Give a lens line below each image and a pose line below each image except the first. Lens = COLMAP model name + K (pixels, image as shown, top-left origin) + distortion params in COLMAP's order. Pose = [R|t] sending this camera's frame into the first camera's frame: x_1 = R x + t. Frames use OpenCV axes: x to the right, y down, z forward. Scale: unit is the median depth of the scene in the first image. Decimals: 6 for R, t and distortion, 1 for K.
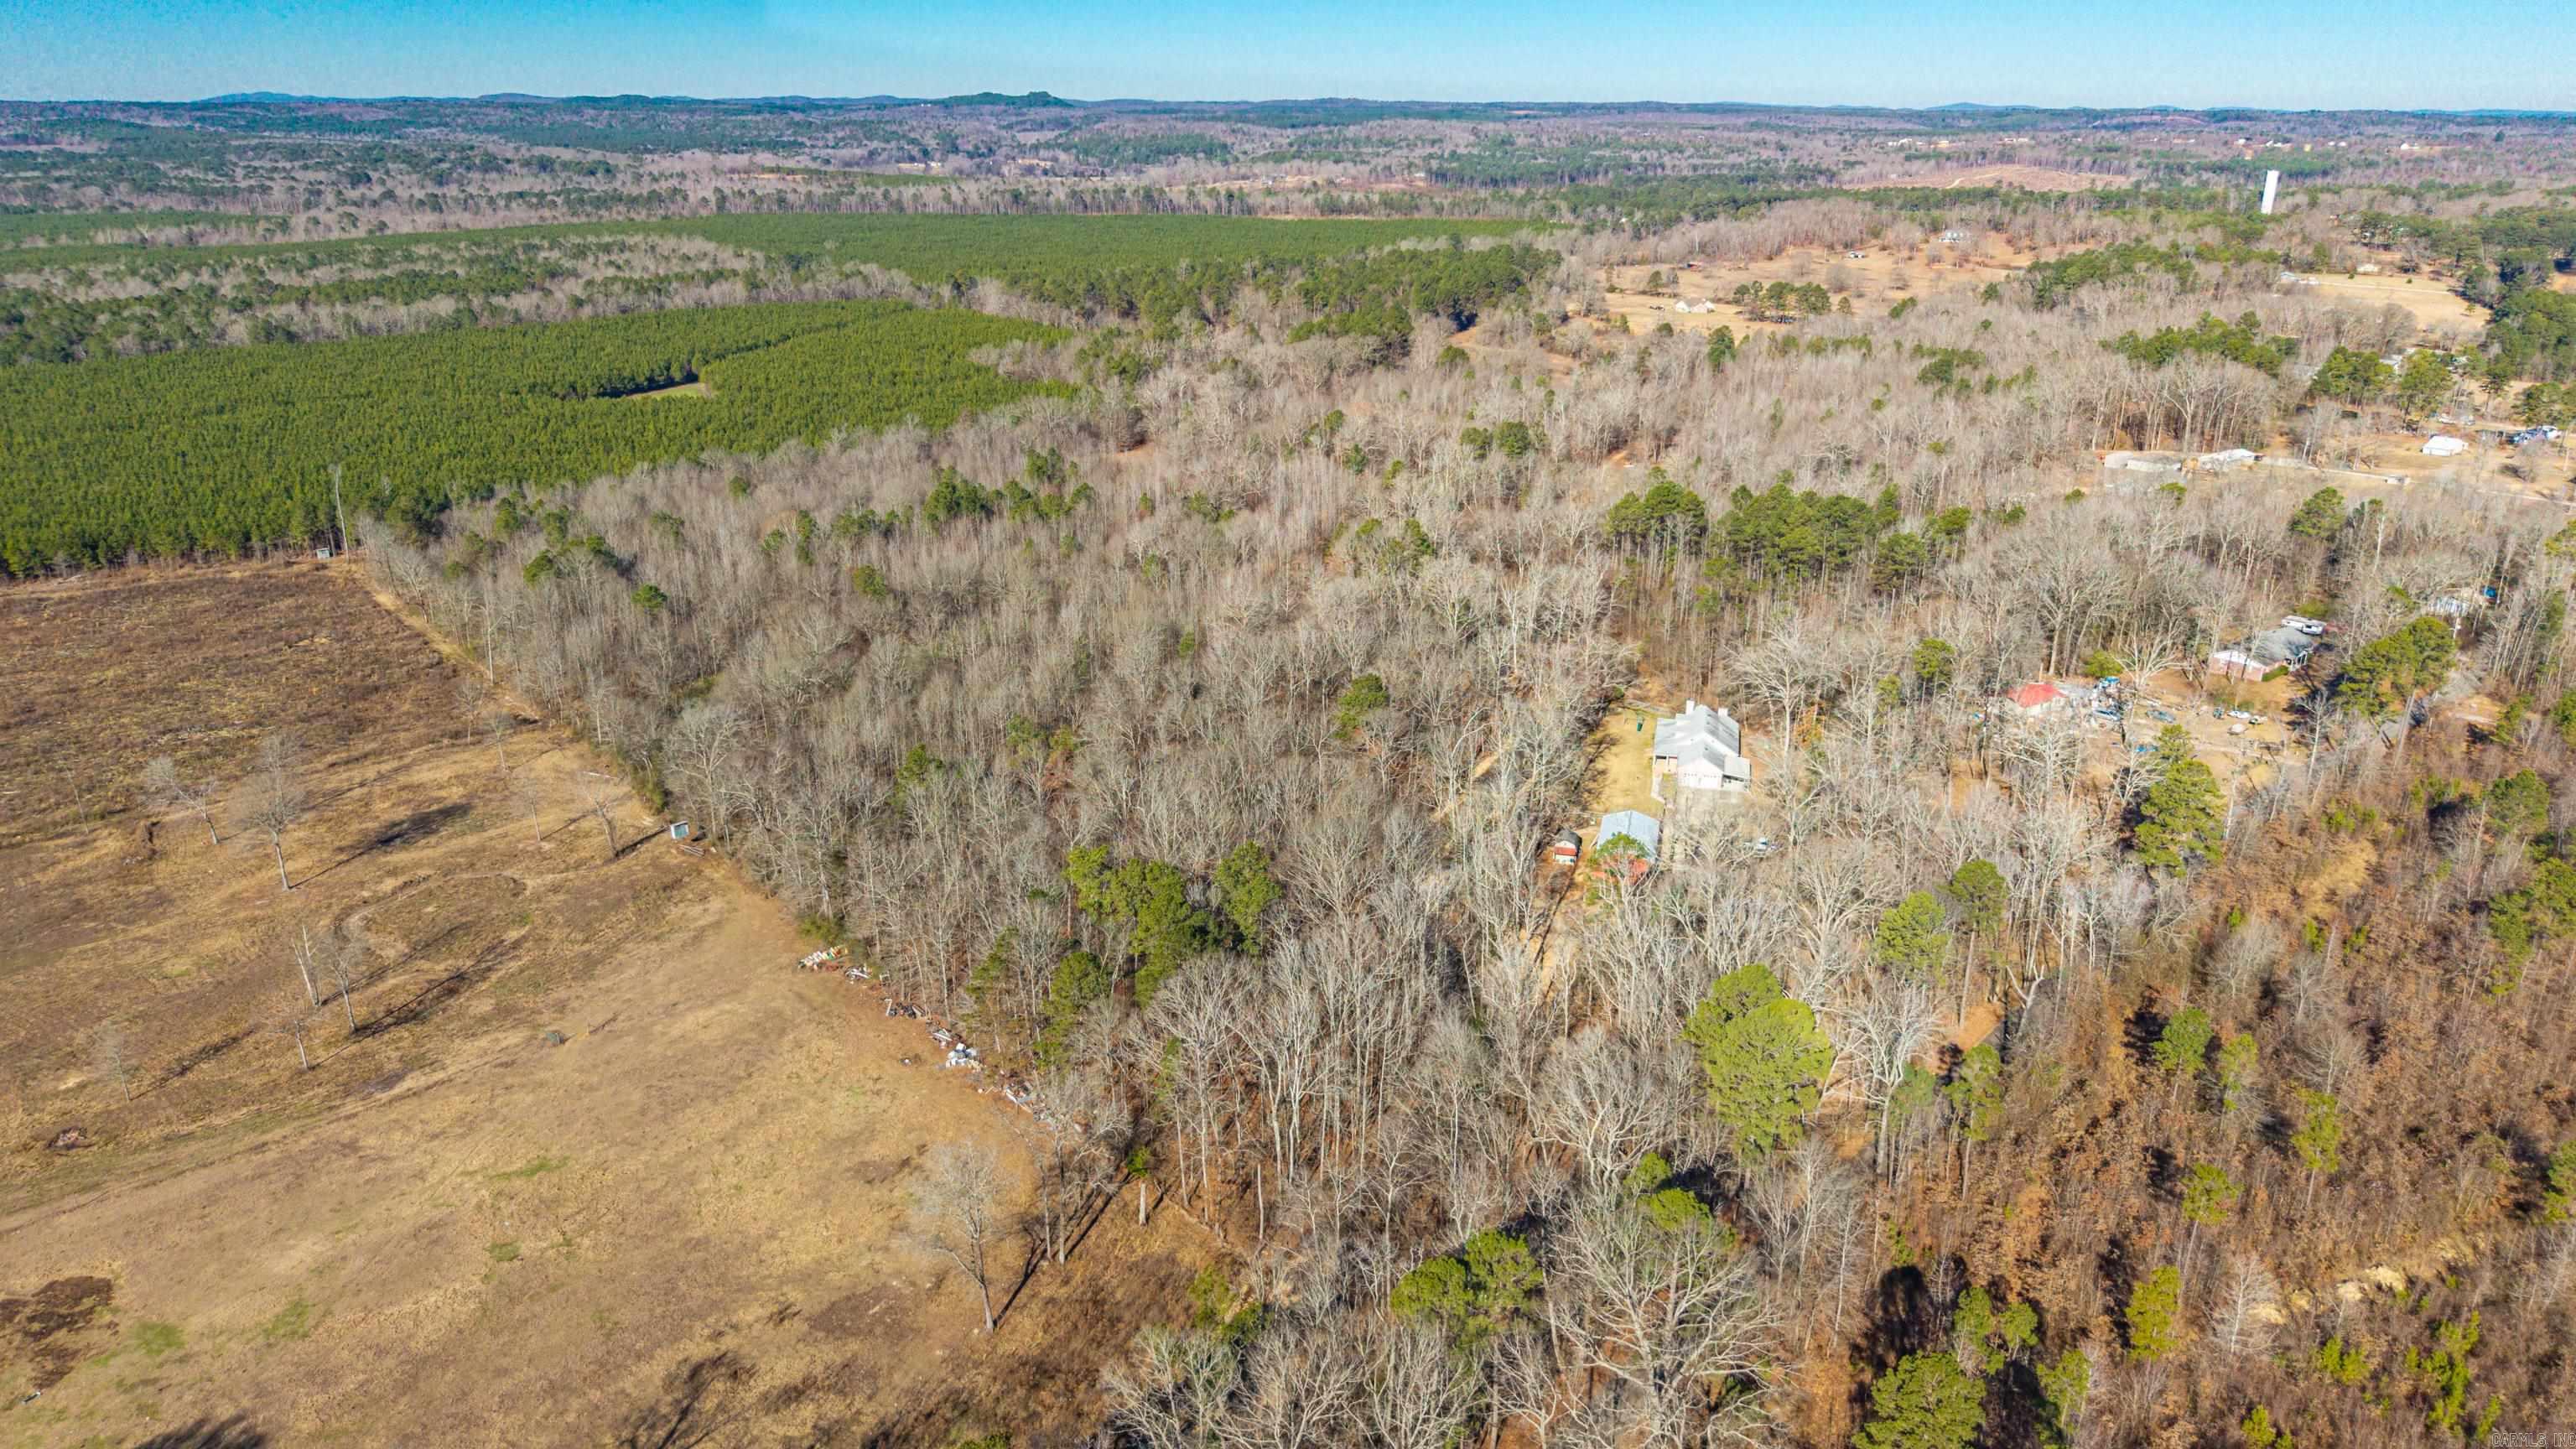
lens RADIAL K [[1810.3, 0, 1288.7], [0, 1810.3, 726.0], [0, 0, 1]] dist [0.005159, -0.004838]
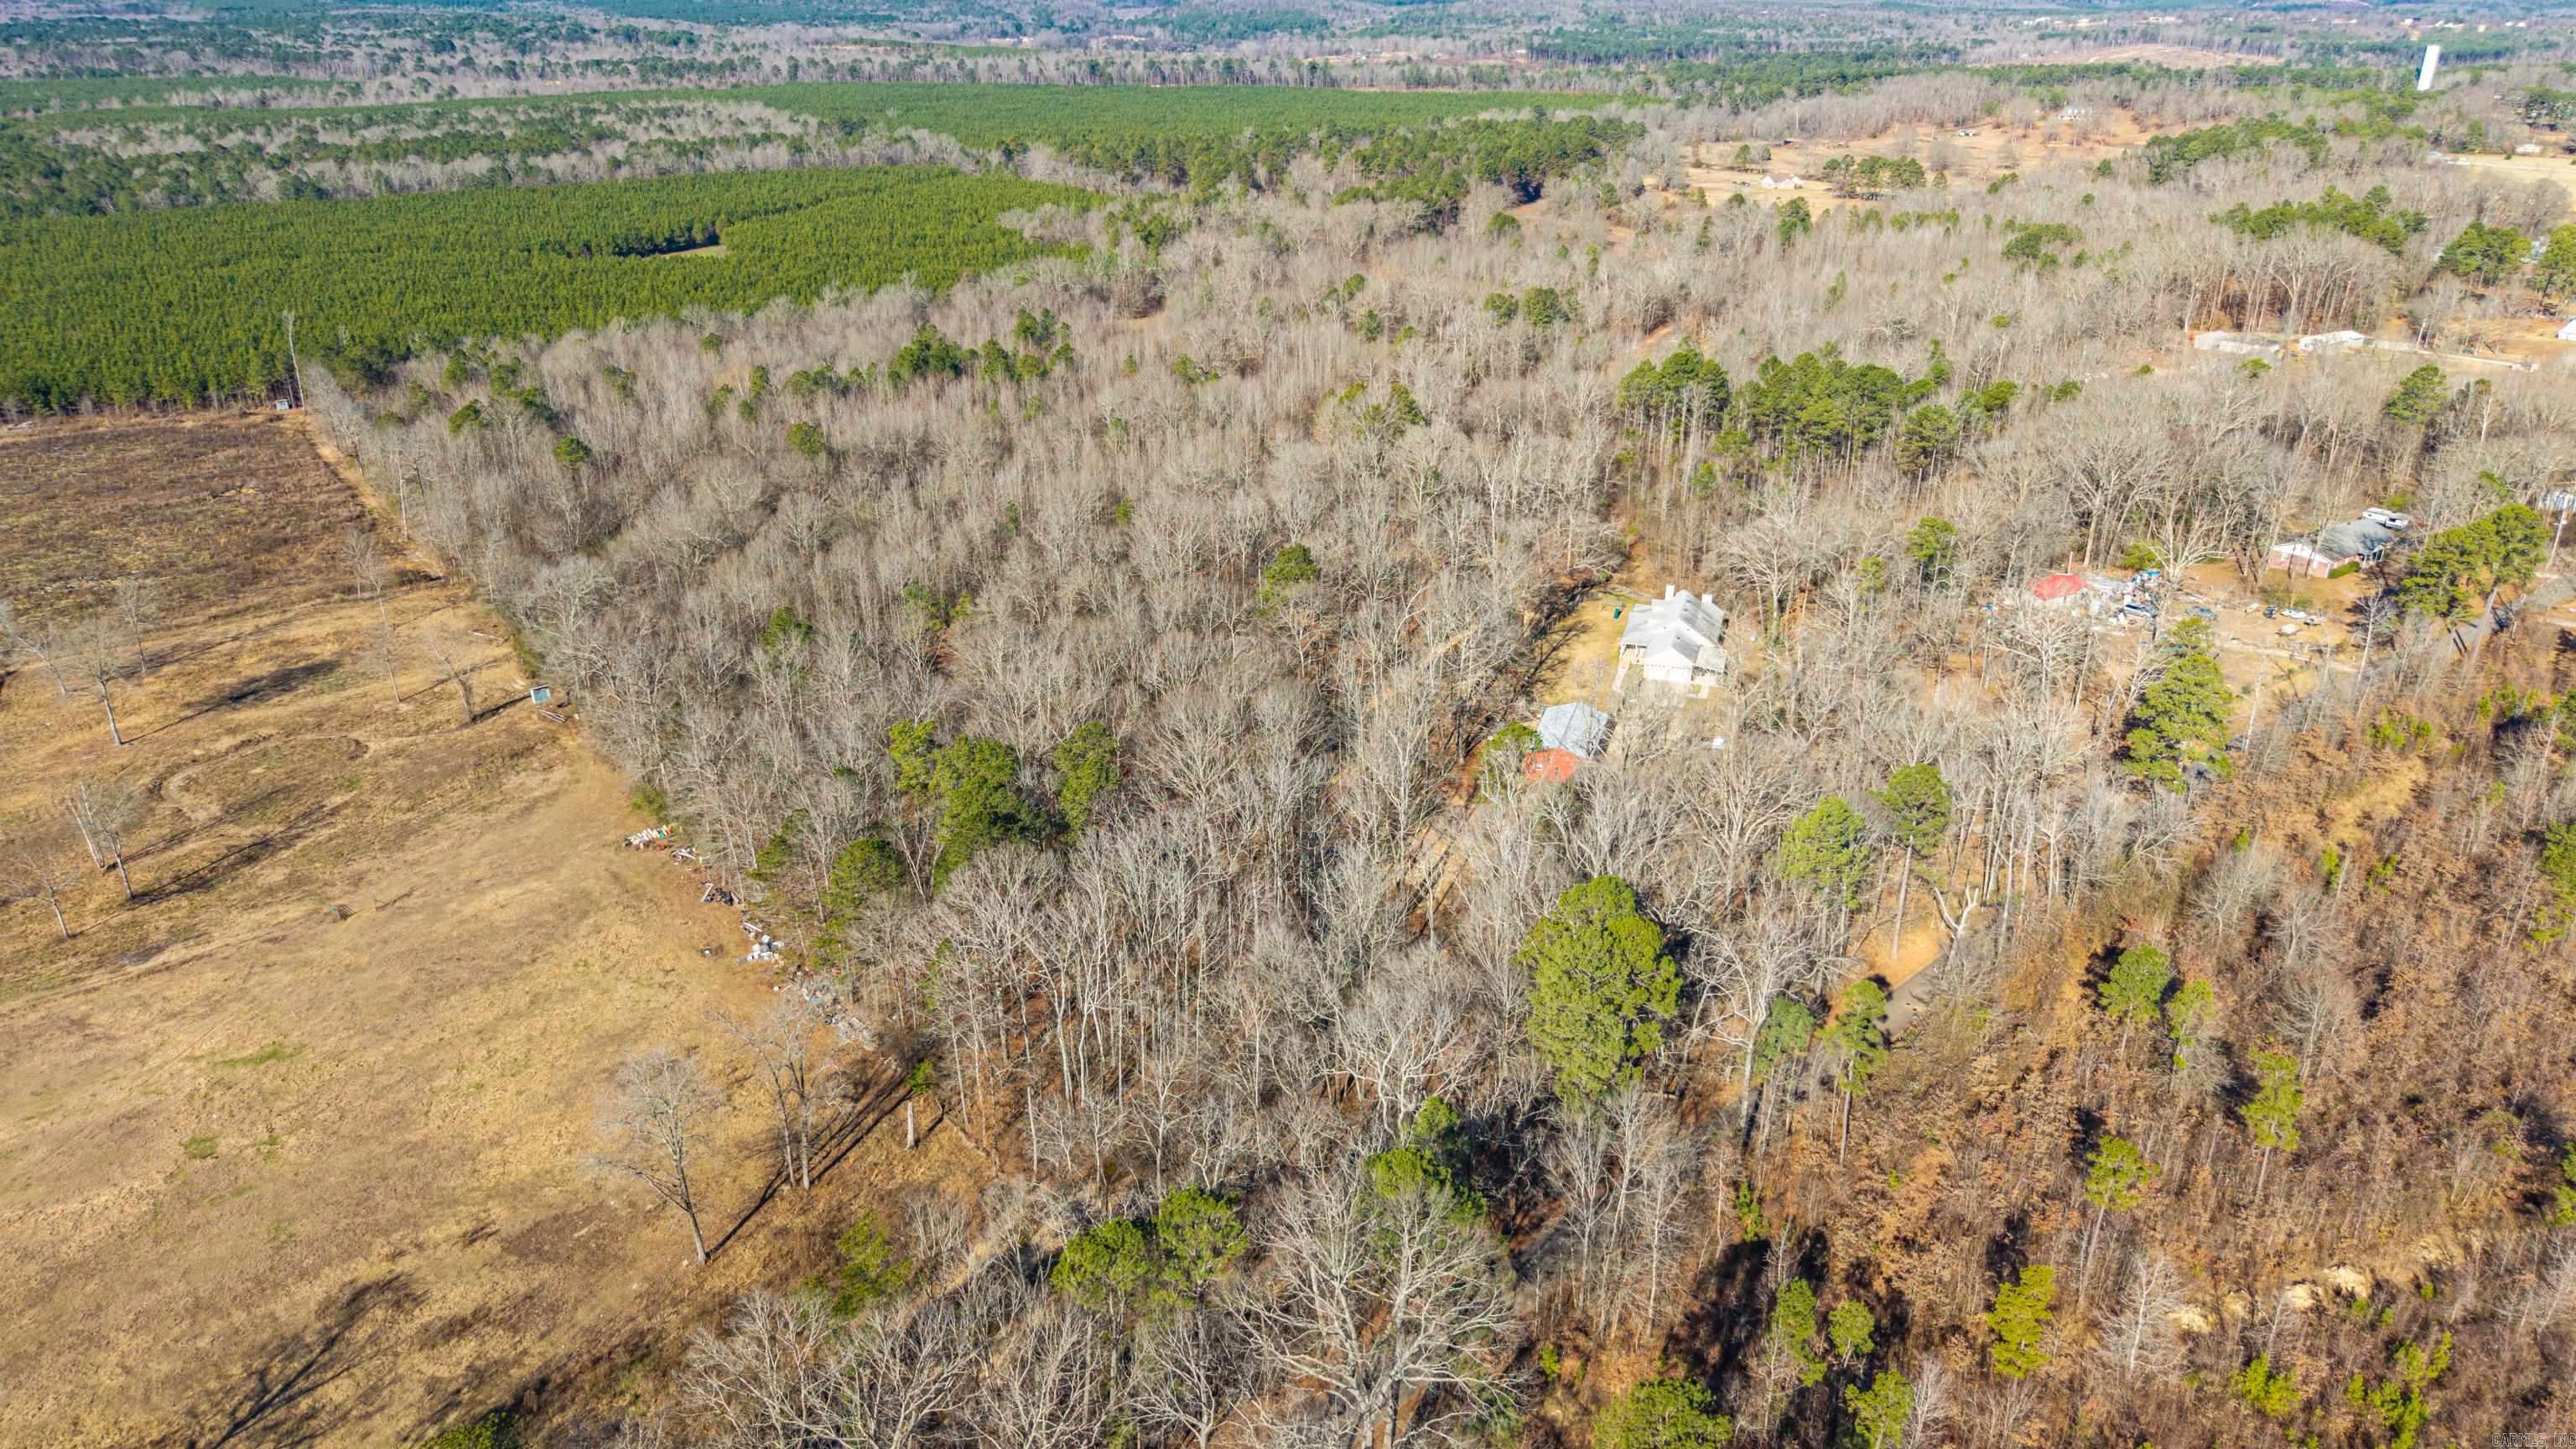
lens RADIAL K [[1810.3, 0, 1287.7], [0, 1810.3, 724.0], [0, 0, 1]] dist [0.005159, -0.004838]
pose [[0.997867, 0.028355, -0.058793, 0.080991], [-0.025099, 0.998149, 0.055398, 0.009528], [0.060255, -0.053804, 0.996732, 0.080858]]
